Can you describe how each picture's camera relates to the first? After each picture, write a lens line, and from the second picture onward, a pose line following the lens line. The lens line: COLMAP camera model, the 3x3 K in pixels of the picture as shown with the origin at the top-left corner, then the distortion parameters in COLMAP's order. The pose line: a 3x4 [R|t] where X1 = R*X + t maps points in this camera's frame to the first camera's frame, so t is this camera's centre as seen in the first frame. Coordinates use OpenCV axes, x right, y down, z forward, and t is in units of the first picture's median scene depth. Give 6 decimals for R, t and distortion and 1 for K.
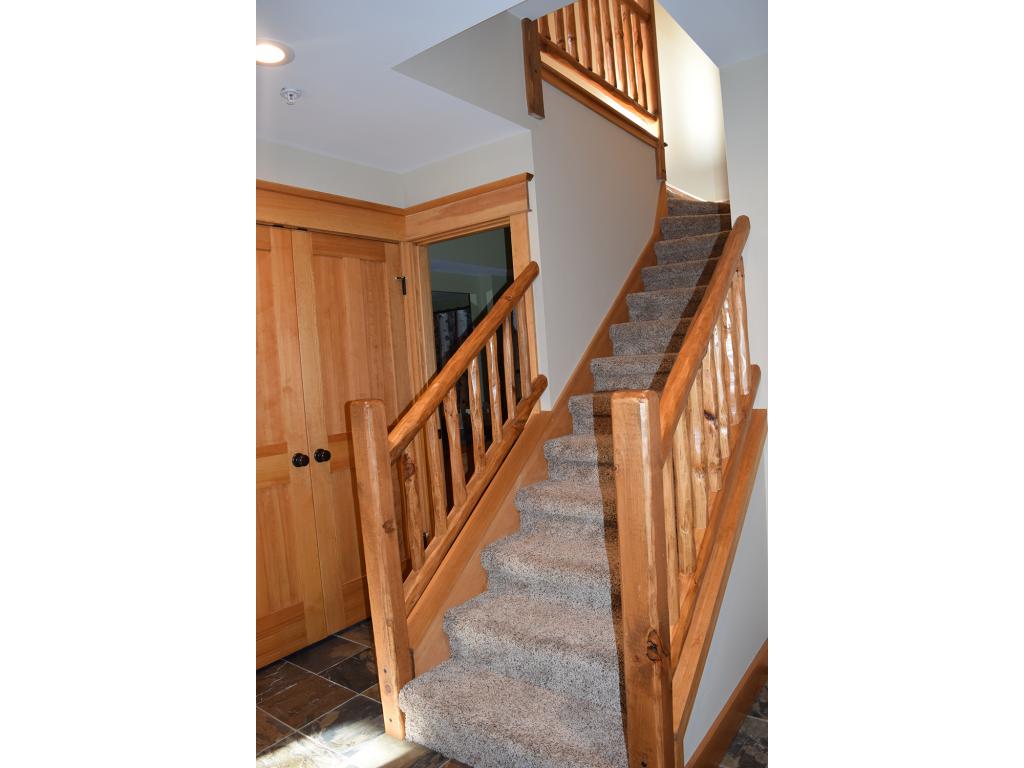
lens RADIAL K [[601.8, 0, 514.1], [0, 601.8, 384.0], [0, 0, 1]] dist [-0.084853, -0.001424]
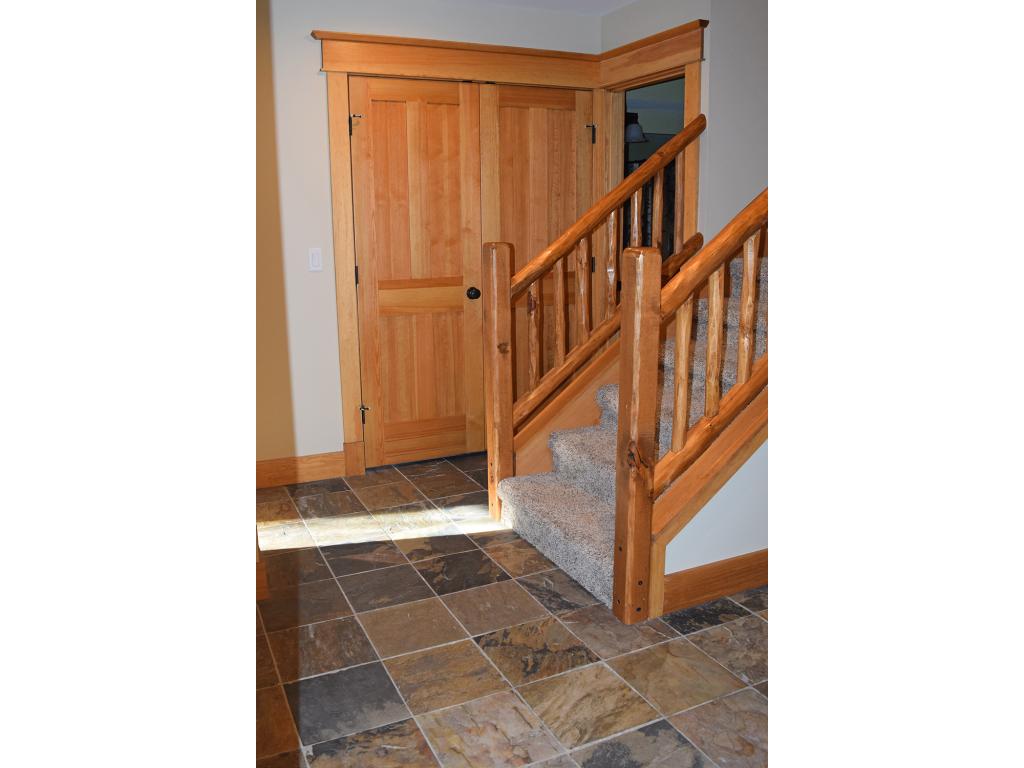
lens RADIAL K [[811.9, 0, 511.7], [0, 811.9, 383.7], [0, 0, 1]] dist [-0.095414, -0.001680]
pose [[0.875020, 0.152085, -0.459577, 0.442737], [-0.066756, 0.978206, 0.196611, -0.013403], [0.479462, -0.141359, 0.866102, -0.336592]]
